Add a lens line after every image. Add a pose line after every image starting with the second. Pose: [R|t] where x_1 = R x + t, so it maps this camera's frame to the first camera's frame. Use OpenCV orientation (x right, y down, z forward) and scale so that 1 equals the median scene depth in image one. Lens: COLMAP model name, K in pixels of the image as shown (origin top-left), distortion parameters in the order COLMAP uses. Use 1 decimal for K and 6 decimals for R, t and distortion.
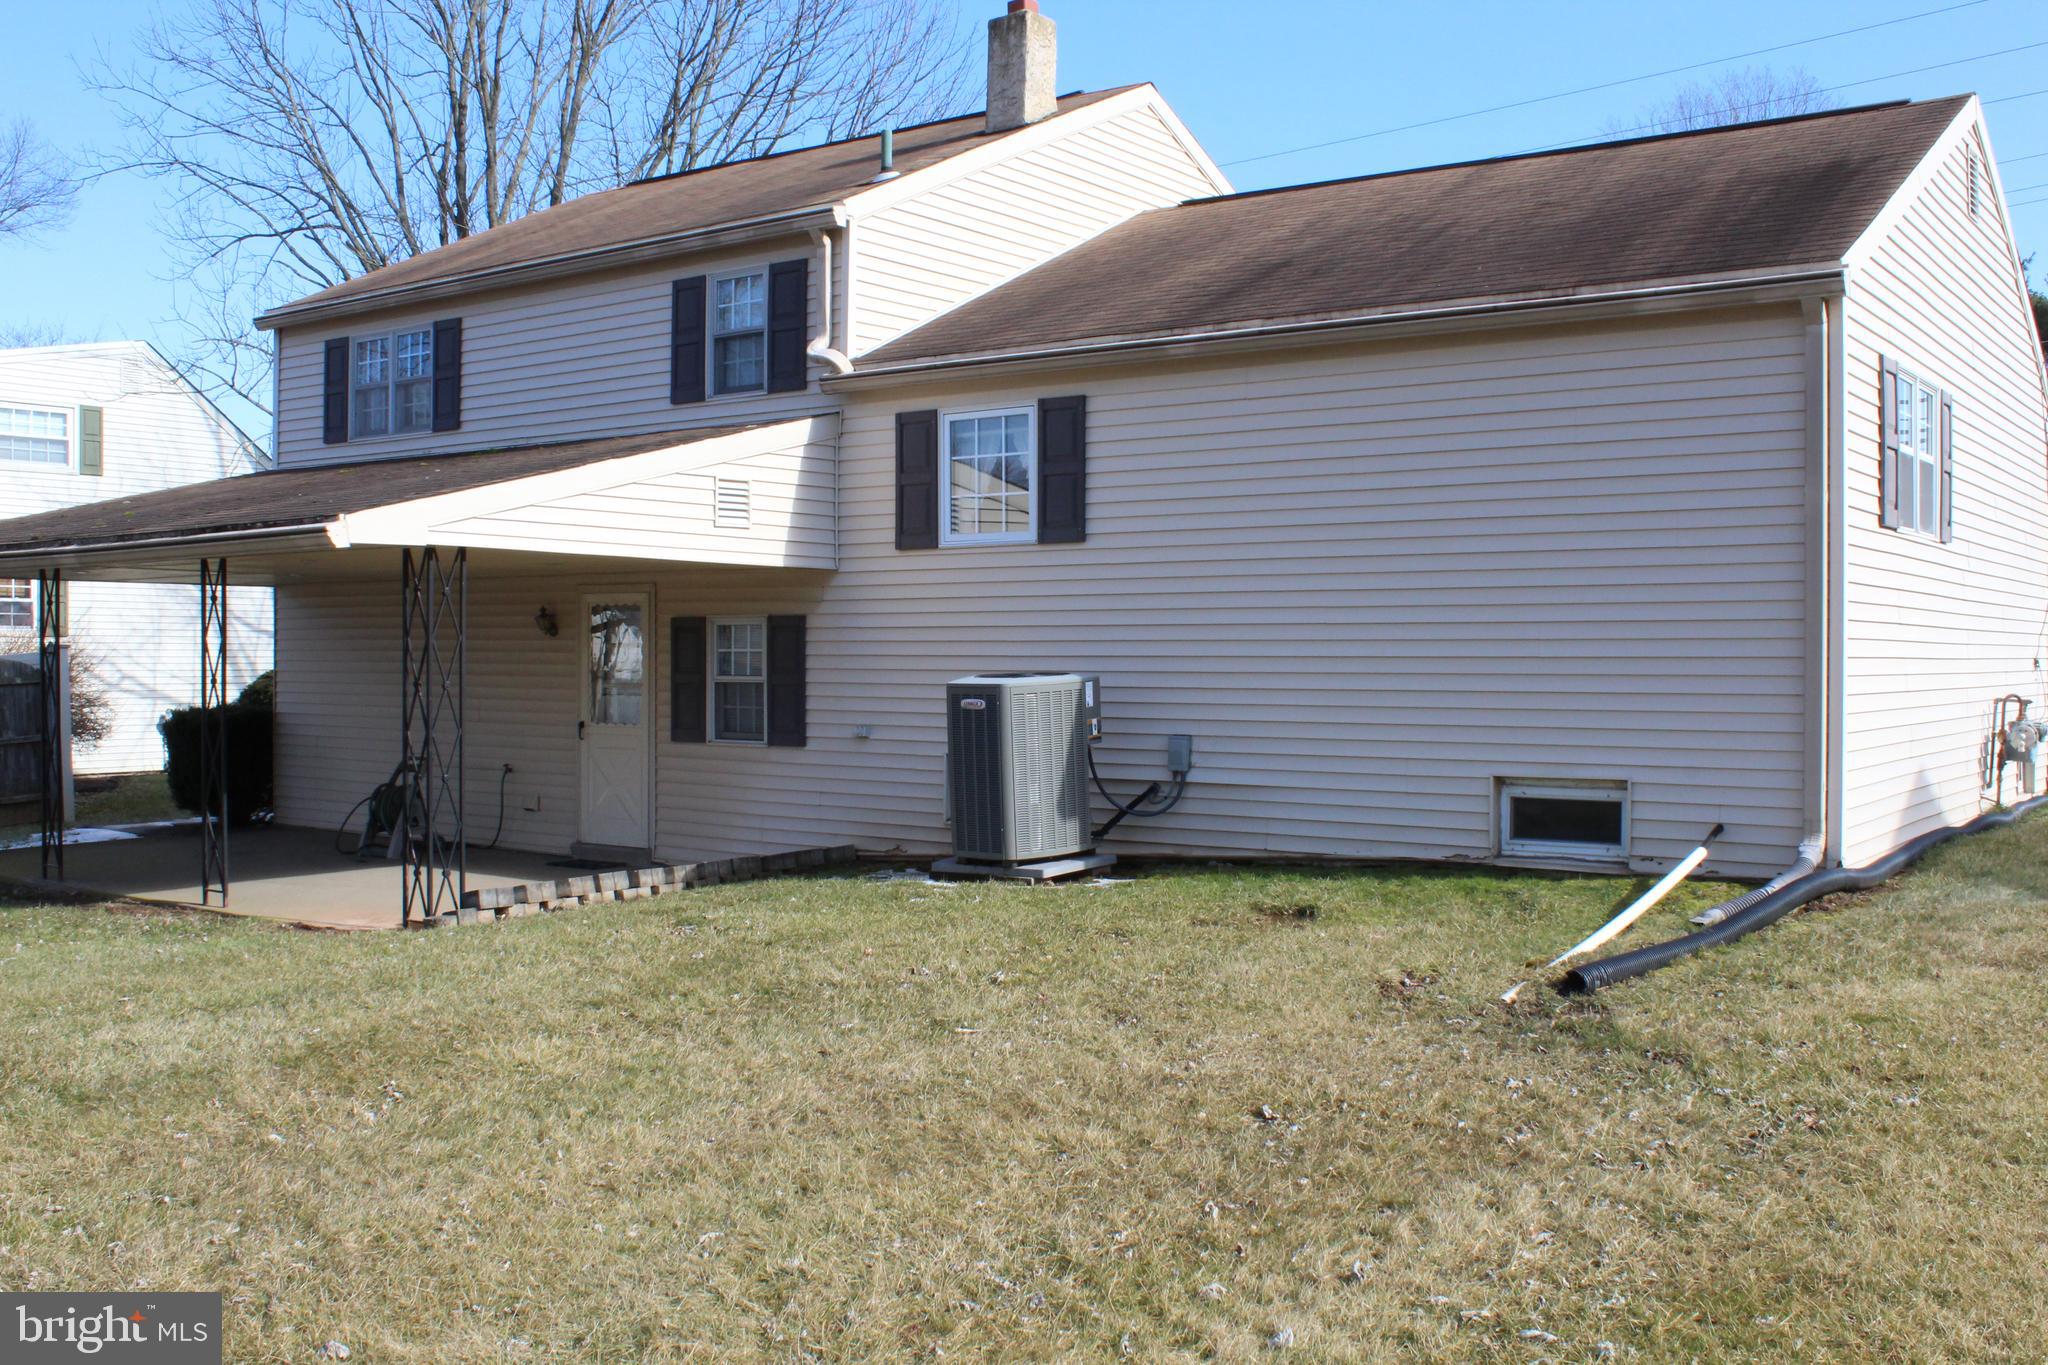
lens RADIAL K [[1991.2, 0, 1024.0], [0, 1991.2, 682.5], [0, 0, 1]] dist [-0.164830, 0.309105]
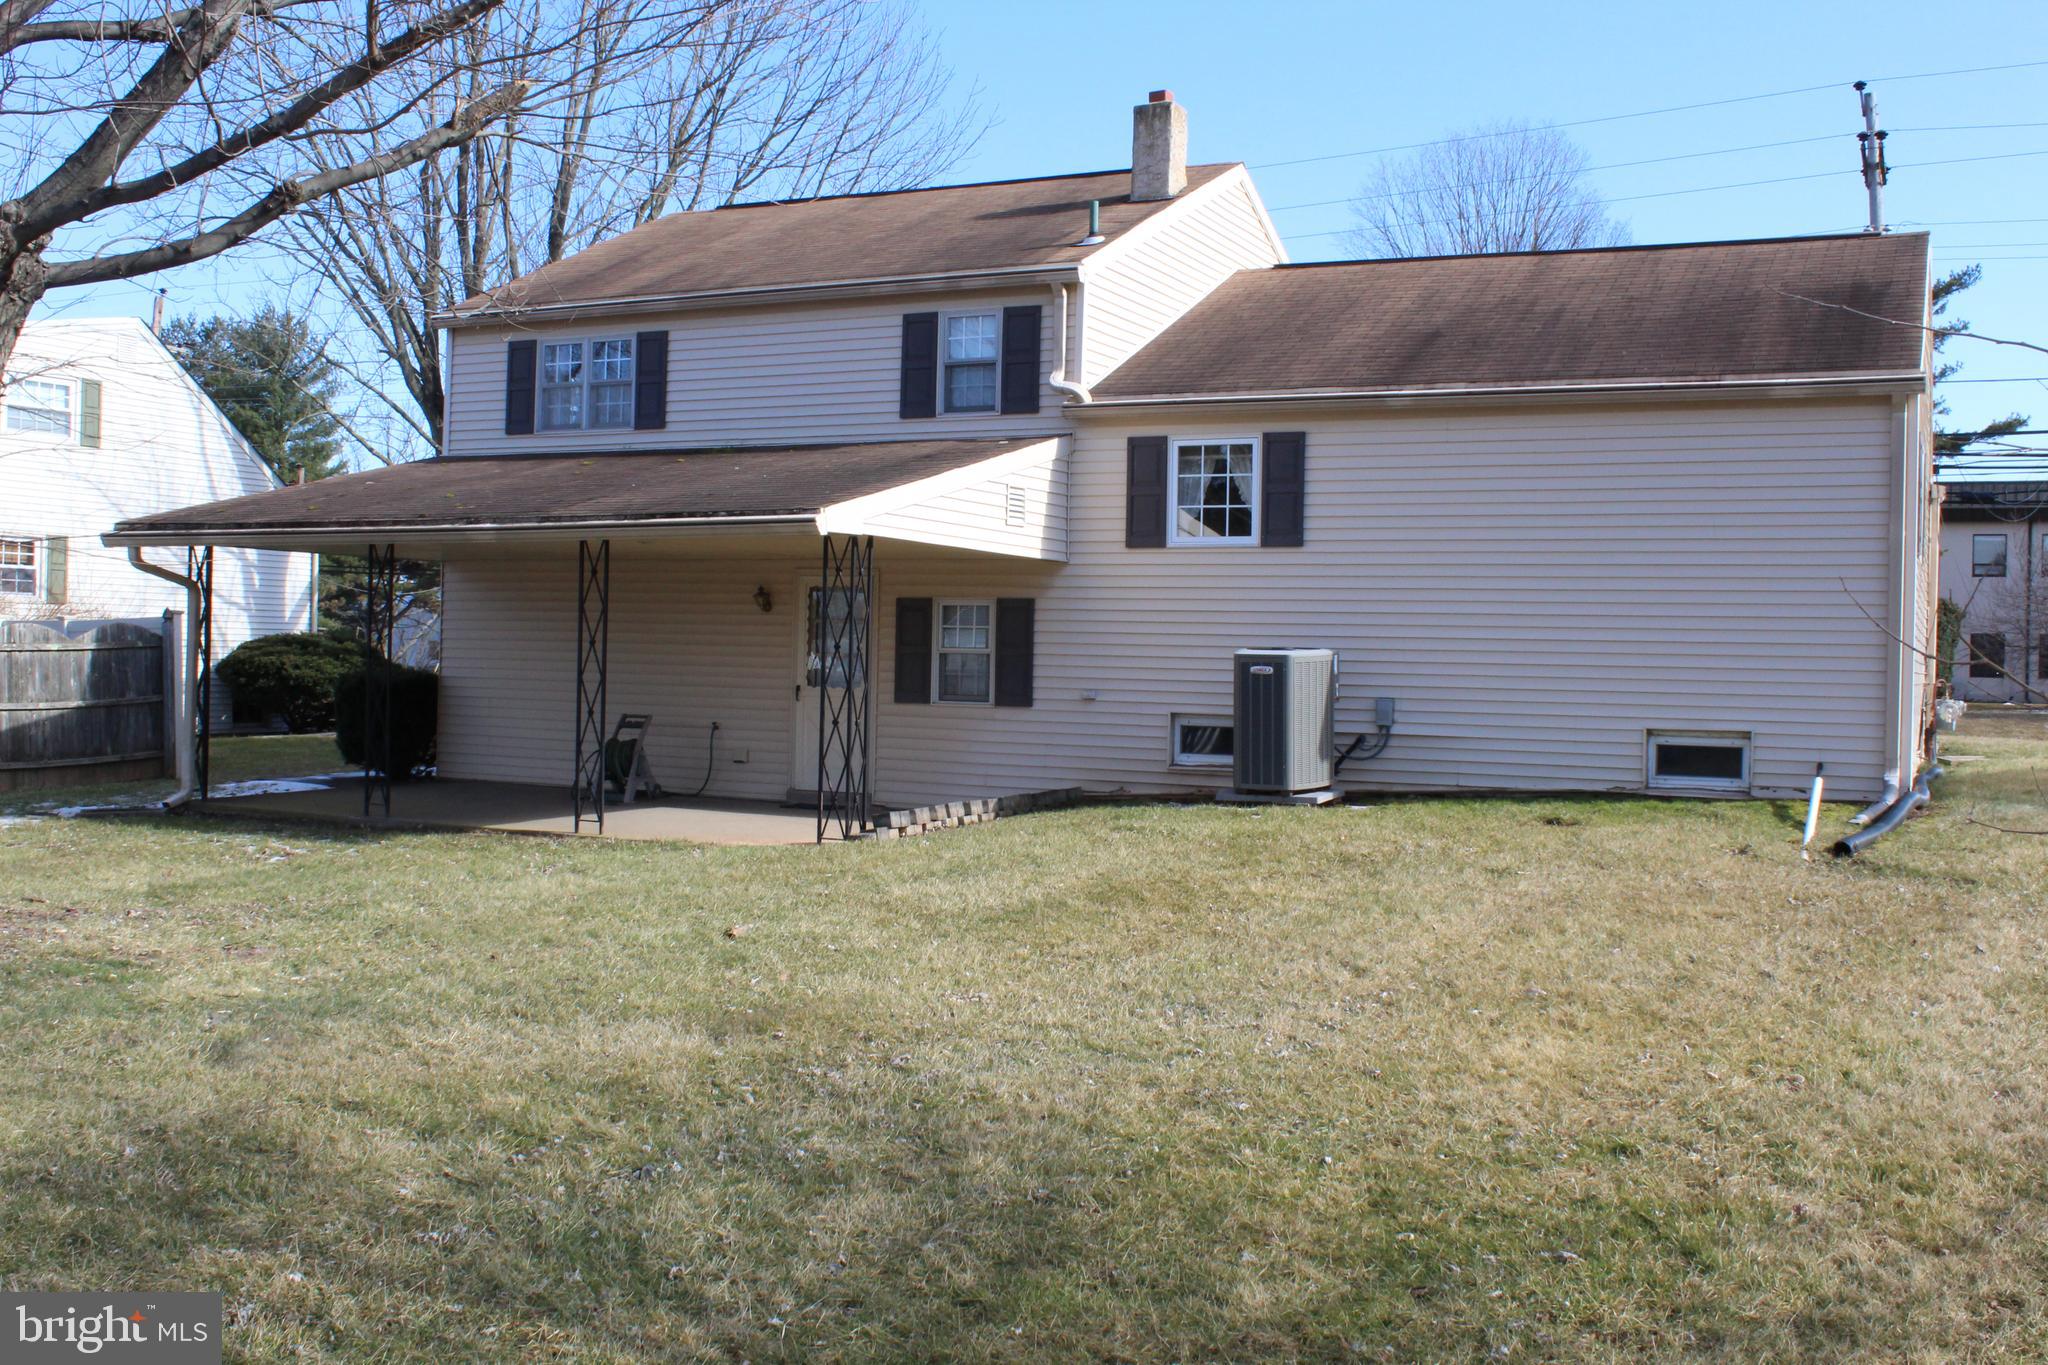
lens RADIAL K [[2048.8, 0, 1024.0], [0, 2048.8, 682.5], [0, 0, 1]] dist [-0.173233, 0.350449]
pose [[0.982573, 0.016053, 0.185183, -0.356208], [-0.016200, 0.999869, -0.000721, 0.018818], [-0.185171, -0.002292, 0.982704, -0.235310]]
